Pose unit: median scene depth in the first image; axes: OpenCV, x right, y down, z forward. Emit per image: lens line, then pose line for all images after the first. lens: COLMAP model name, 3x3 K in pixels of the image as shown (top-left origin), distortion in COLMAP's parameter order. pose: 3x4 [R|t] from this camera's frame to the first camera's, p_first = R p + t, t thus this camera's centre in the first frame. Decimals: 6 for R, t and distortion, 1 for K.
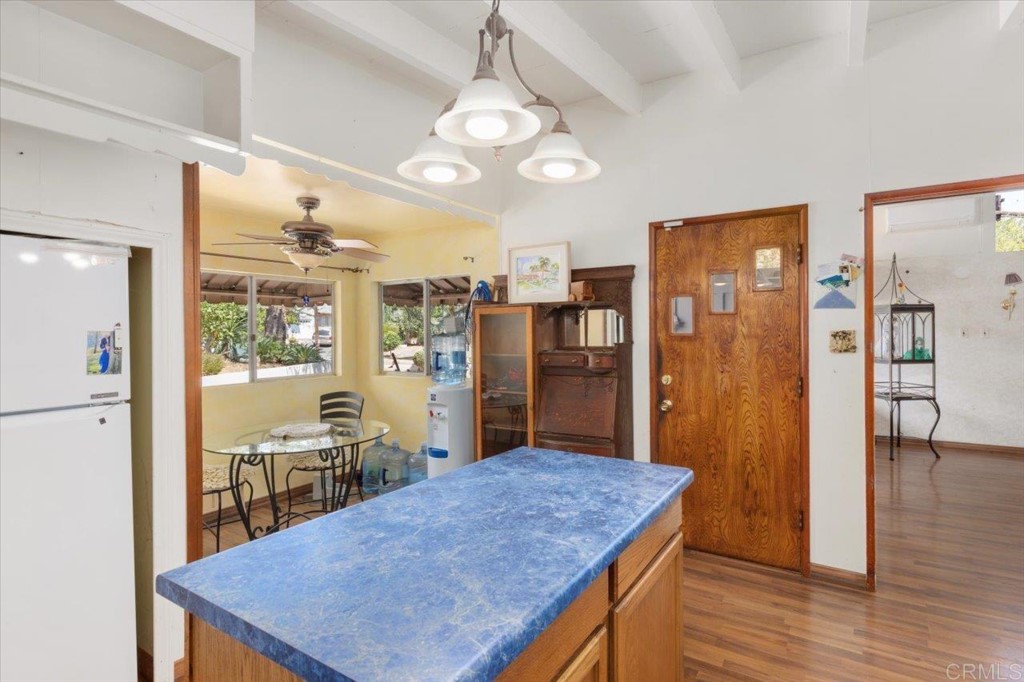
lens RADIAL K [[533.0, 0, 519.9], [0, 533.0, 333.5], [0, 0, 1]] dist [0.005783, 0.000475]
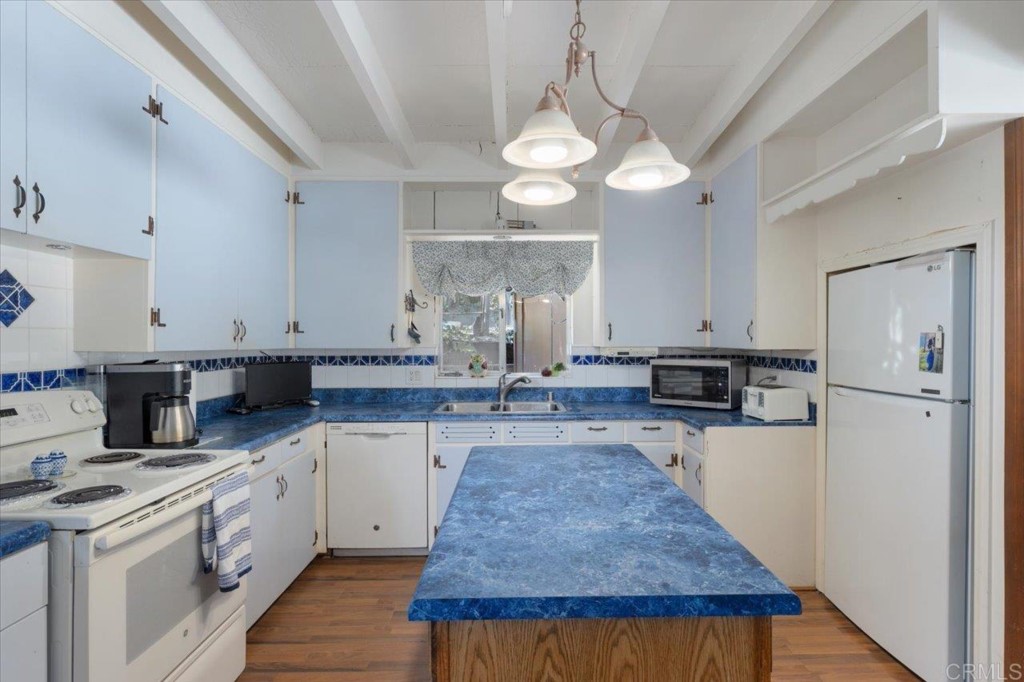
lens RADIAL K [[488.0, 0, 520.3], [0, 488.0, 342.4], [0, 0, 1]] dist [-0.008312, -0.002411]
pose [[-0.835674, 0.011678, -0.549102, 0.485160], [0.006252, 0.999911, 0.011751, -0.000913], [0.549190, 0.006388, -0.835673, 1.436129]]
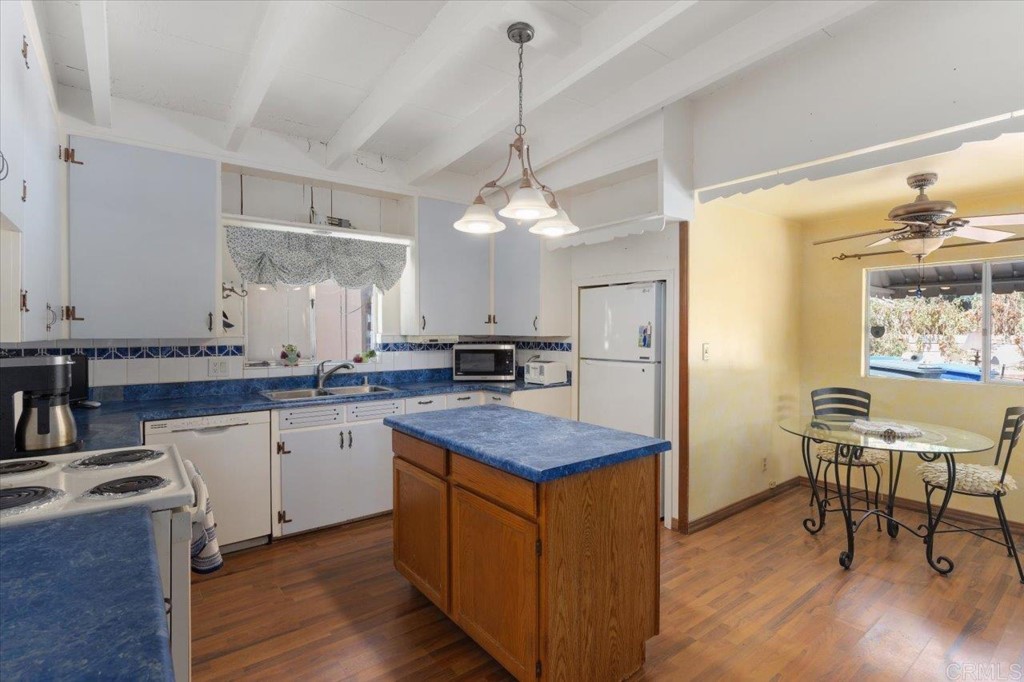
lens RADIAL K [[488.0, 0, 515.1], [0, 488.0, 337.0], [0, 0, 1]] dist [-0.008312, -0.002411]
pose [[-0.346117, 0.021059, -0.937955, 1.146997], [-0.000718, 0.999742, 0.022711, -0.003690], [0.938191, 0.008534, -0.346012, 1.236783]]
